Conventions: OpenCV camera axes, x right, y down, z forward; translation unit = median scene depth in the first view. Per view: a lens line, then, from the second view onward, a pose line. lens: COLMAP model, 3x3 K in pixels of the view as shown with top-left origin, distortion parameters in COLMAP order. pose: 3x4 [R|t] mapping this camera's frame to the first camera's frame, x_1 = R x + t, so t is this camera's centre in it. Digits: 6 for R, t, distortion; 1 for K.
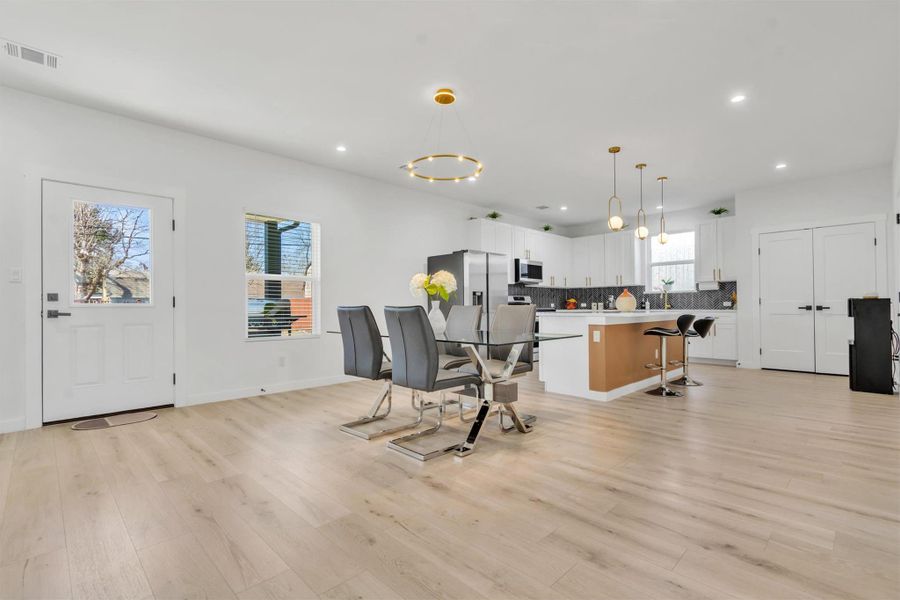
lens RADIAL K [[416.0, 0, 451.8], [0, 416.0, 304.7], [0, 0, 1]] dist [0.001223, 0.000296]
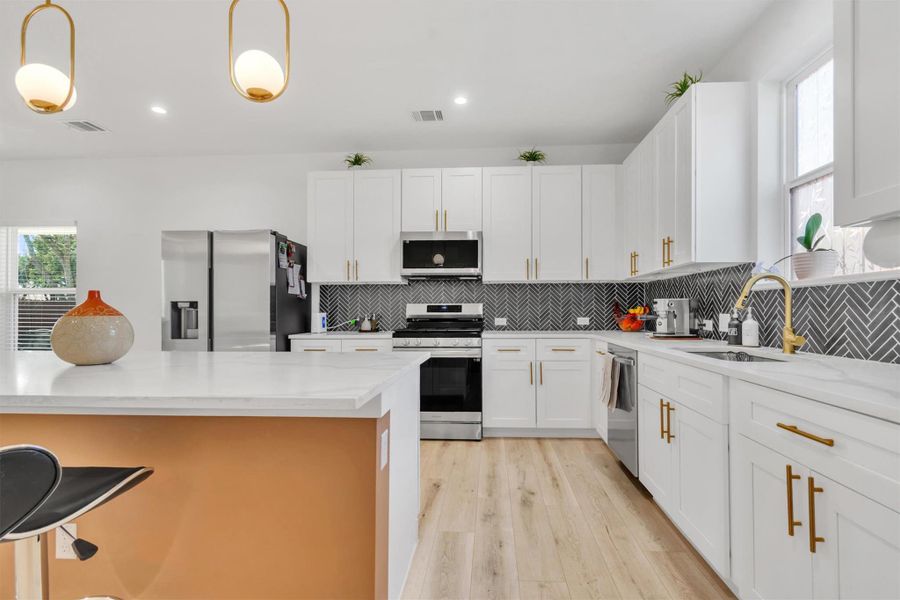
lens RADIAL K [[454.9, 0, 450.6], [0, 454.9, 302.8], [0, 0, 1]] dist [-0.003319, -0.001164]
pose [[0.660327, -0.006988, -0.750945, 0.595076], [0.002834, 0.999973, -0.006813, -0.018065], [0.750973, 0.002371, 0.660329, 0.646029]]
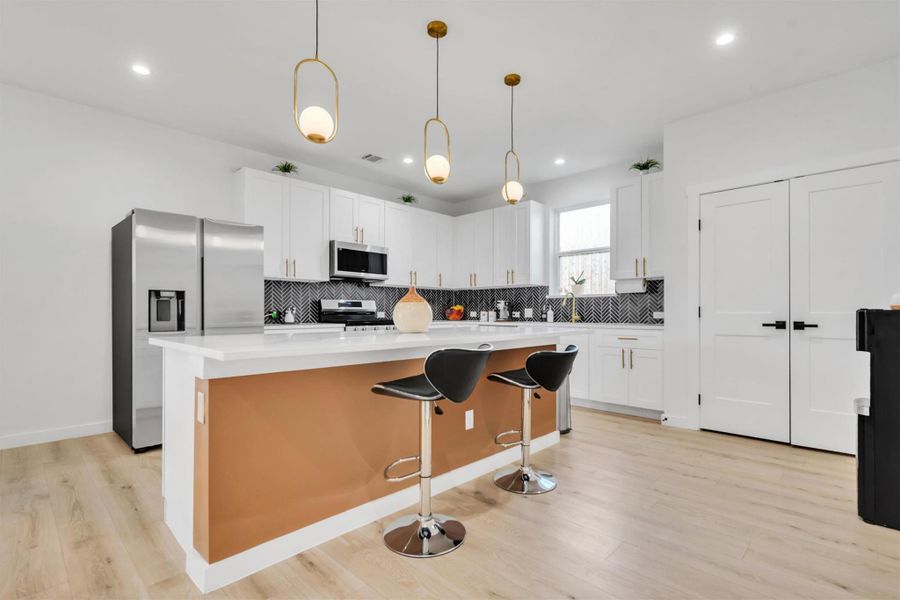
lens RADIAL K [[416.0, 0, 463.7], [0, 416.0, 314.1], [0, 0, 1]] dist [0.001223, 0.000296]
pose [[0.999568, 0.006512, 0.028657, 0.325421], [-0.006808, 0.999925, 0.010214, -0.007279], [-0.028588, -0.010405, 0.999537, 0.355916]]
